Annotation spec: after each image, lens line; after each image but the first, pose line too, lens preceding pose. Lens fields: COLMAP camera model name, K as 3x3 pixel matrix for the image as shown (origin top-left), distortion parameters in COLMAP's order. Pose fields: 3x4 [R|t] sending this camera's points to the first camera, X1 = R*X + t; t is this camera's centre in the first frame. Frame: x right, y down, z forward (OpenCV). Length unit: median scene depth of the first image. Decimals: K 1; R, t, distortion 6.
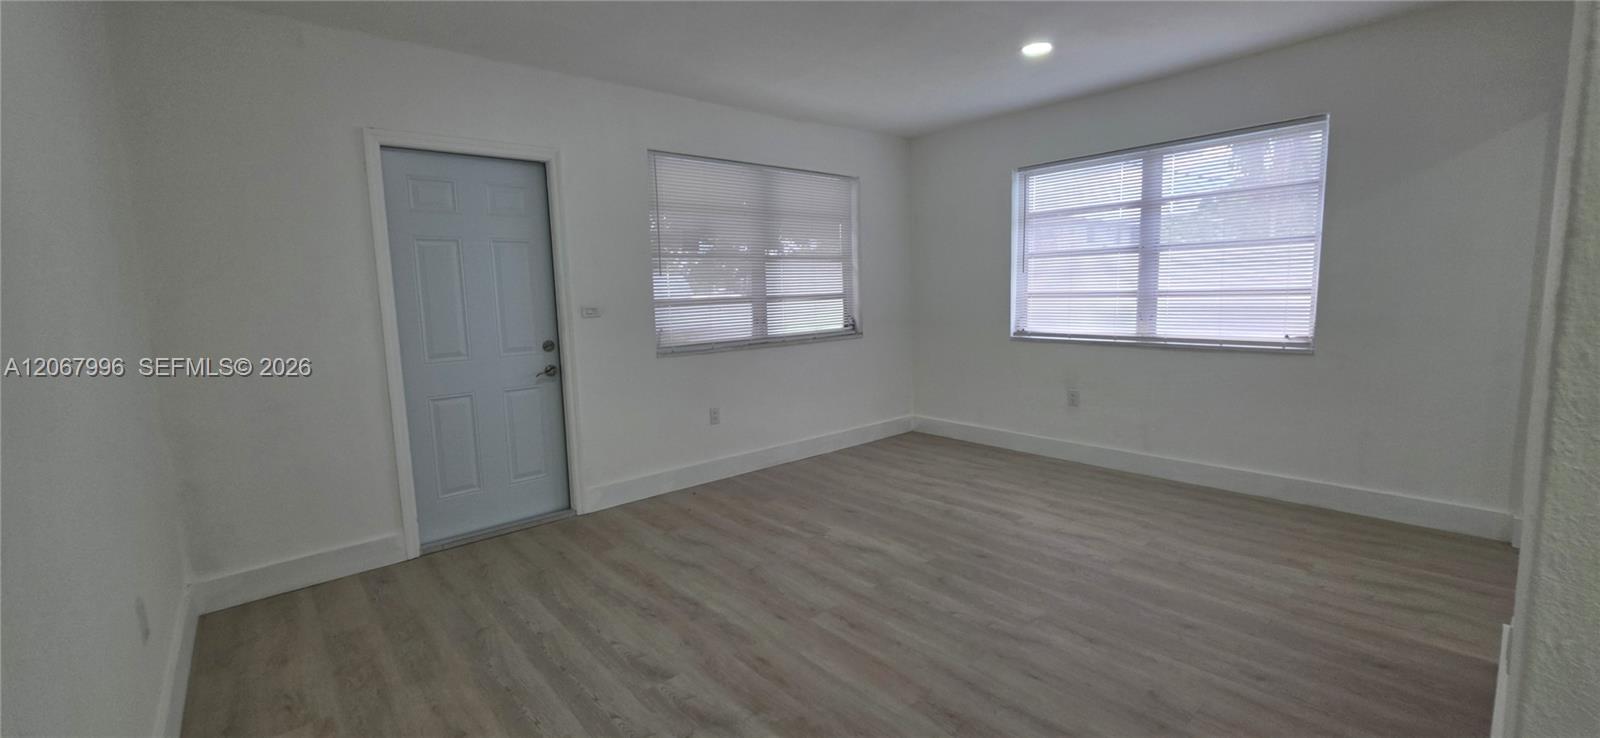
lens RADIAL K [[639.7, 0, 804.7], [0, 639.7, 362.7], [0, 0, 1]] dist [-0.001632, 0.000205]
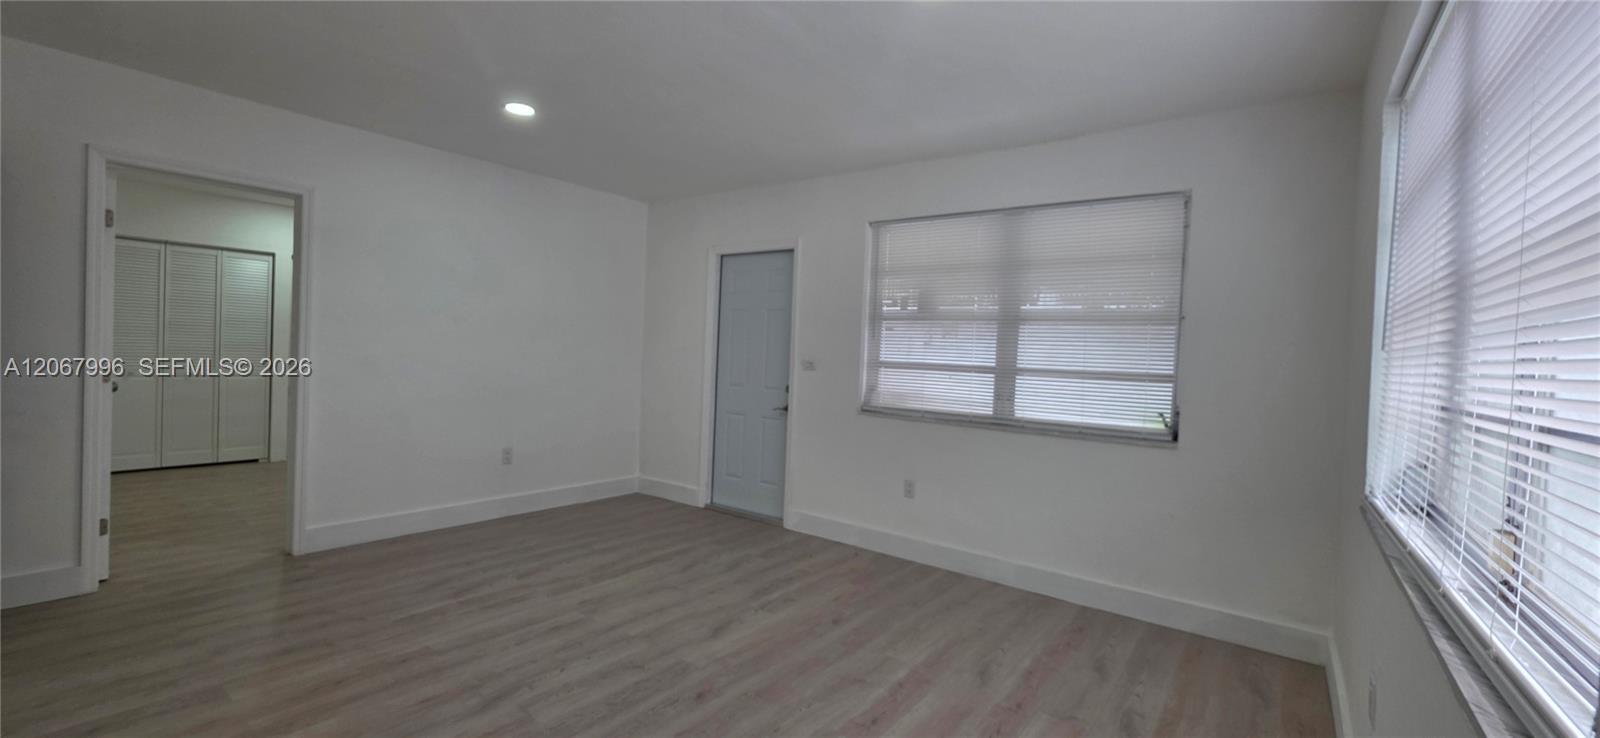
lens RADIAL K [[639.7, 0, 804.7], [0, 639.7, 362.7], [0, 0, 1]] dist [-0.001632, 0.000205]
pose [[0.210059, 0.049964, -0.976411, 0.862033], [-0.160540, 0.986900, 0.015963, -0.104154], [0.964418, 0.153400, 0.215328, 0.744928]]
